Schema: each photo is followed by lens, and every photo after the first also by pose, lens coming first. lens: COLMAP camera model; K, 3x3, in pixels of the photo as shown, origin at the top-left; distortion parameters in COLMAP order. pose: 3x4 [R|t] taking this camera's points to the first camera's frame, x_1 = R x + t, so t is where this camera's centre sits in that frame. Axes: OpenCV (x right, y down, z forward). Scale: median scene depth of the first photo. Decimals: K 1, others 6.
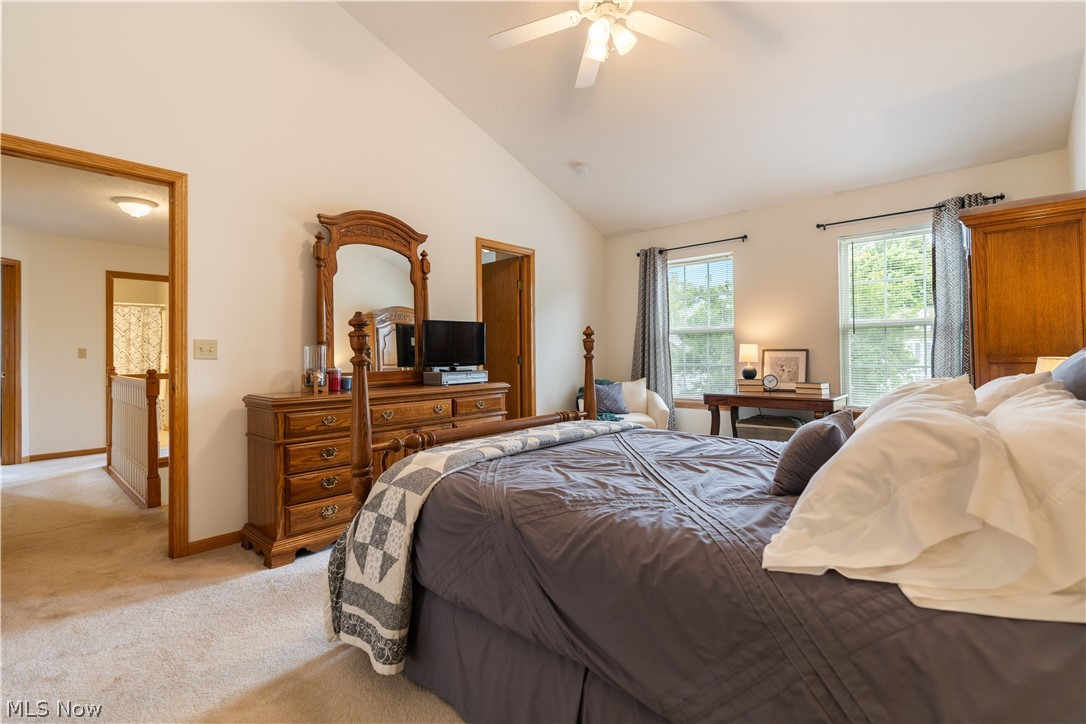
lens RADIAL K [[491.9, 0, 545.5], [0, 491.9, 361.4], [0, 0, 1]] dist [-0.000531, 0.000448]
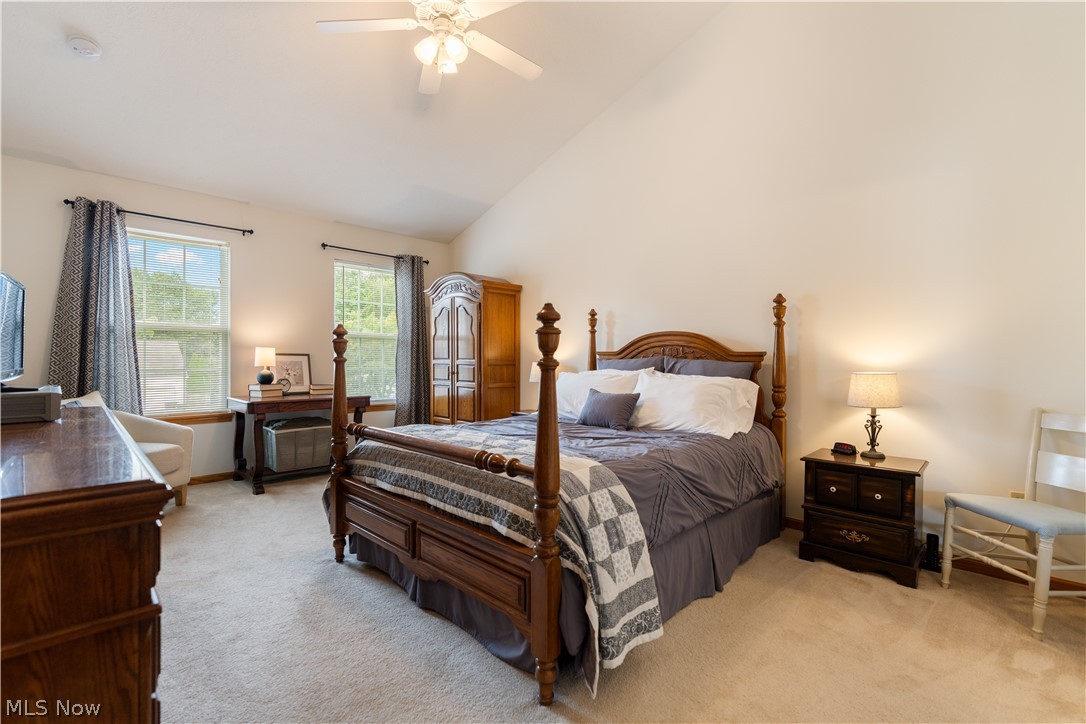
lens RADIAL K [[491.9, 0, 545.5], [0, 491.9, 361.4], [0, 0, 1]] dist [-0.000531, 0.000448]
pose [[0.049685, 0.002692, 0.998761, -0.533947], [0.005787, 0.999979, -0.002983, -0.002289], [-0.998748, 0.005928, 0.049668, 0.430710]]
